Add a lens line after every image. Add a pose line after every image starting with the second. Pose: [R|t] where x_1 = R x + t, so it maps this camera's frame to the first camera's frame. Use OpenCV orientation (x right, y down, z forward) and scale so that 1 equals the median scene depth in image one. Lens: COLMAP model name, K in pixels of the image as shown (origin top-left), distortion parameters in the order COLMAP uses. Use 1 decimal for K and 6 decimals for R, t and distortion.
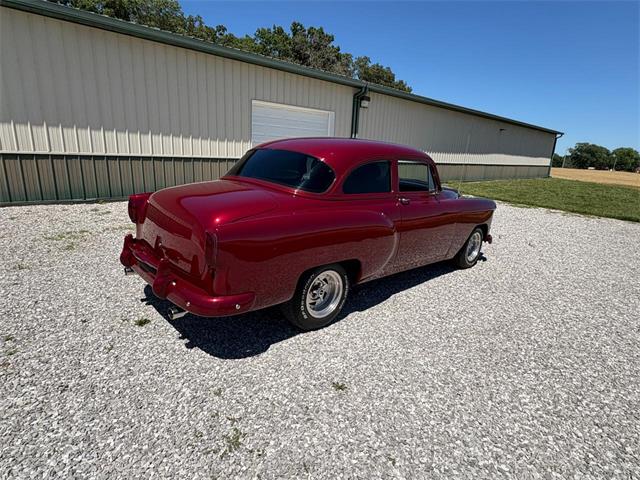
lens RADIAL K [[345.3, 0, 319.7], [0, 345.3, 238.9], [0, 0, 1]] dist [-0.001041, 0.000628]
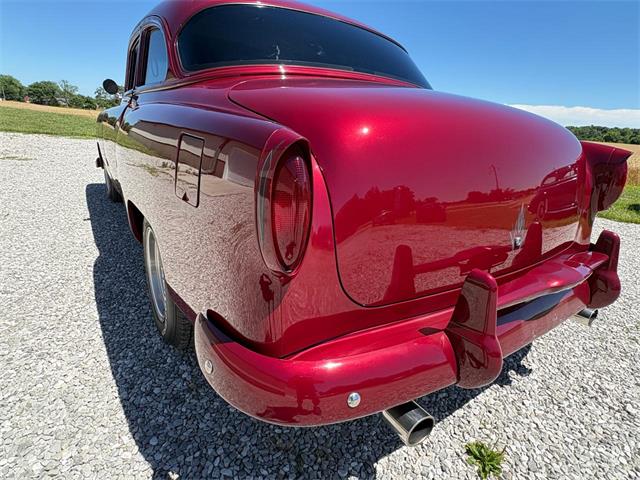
lens RADIAL K [[345.4, 0, 316.0], [0, 345.4, 239.4], [0, 0, 1]] dist [-0.002109, 0.000201]
pose [[0.162023, -0.357166, 0.919881, -0.466911], [0.180234, 0.927228, 0.328273, -0.082917], [-0.970188, 0.112606, 0.214606, 0.617801]]
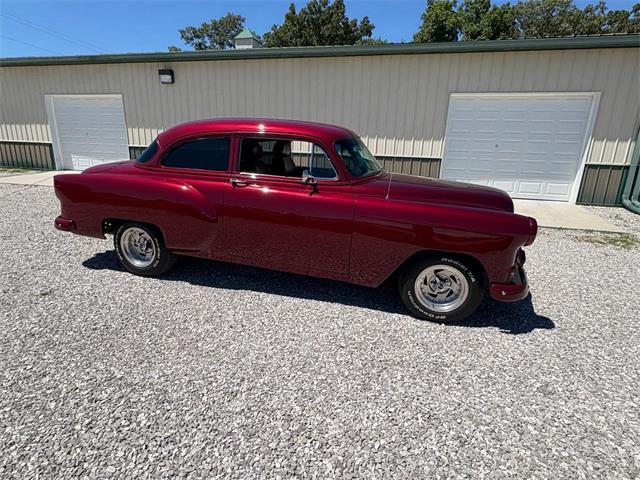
lens RADIAL K [[345.4, 0, 316.0], [0, 345.4, 239.4], [0, 0, 1]] dist [-0.002109, 0.000201]
pose [[0.536312, 0.187811, -0.822859, 0.762801], [-0.216270, 0.972958, 0.081112, -0.055619], [0.815841, 0.134458, 0.562427, 0.475570]]
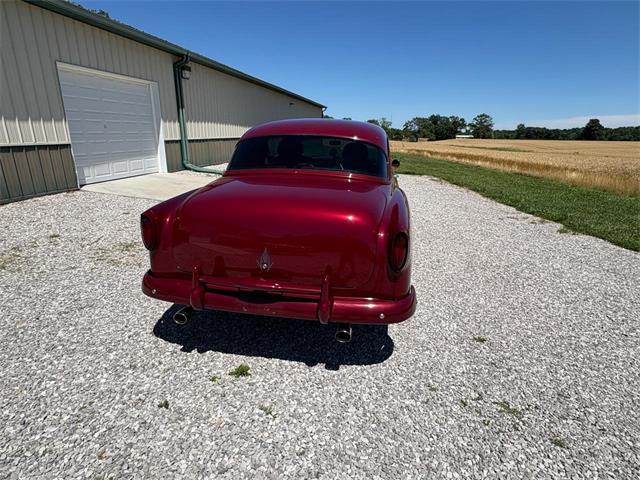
lens RADIAL K [[345.3, 0, 319.7], [0, 345.3, 238.9], [0, 0, 1]] dist [-0.001041, 0.000628]
pose [[0.801098, -0.209505, 0.560669, -0.427625], [0.168588, 0.977794, 0.124489, -0.064545], [-0.574299, -0.005205, 0.818629, 0.156398]]
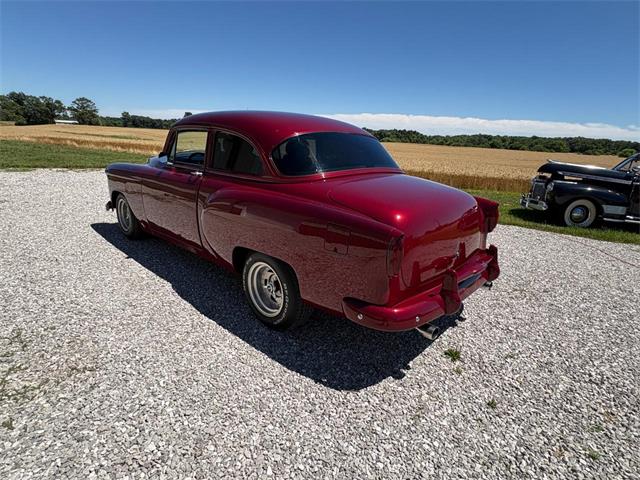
lens RADIAL K [[345.3, 0, 319.7], [0, 345.3, 238.9], [0, 0, 1]] dist [-0.001041, 0.000628]
pose [[-0.069441, -0.334884, 0.939697, -0.681298], [0.183557, 0.921598, 0.341999, -0.208242], [-0.980553, 0.196237, -0.002526, 0.727576]]
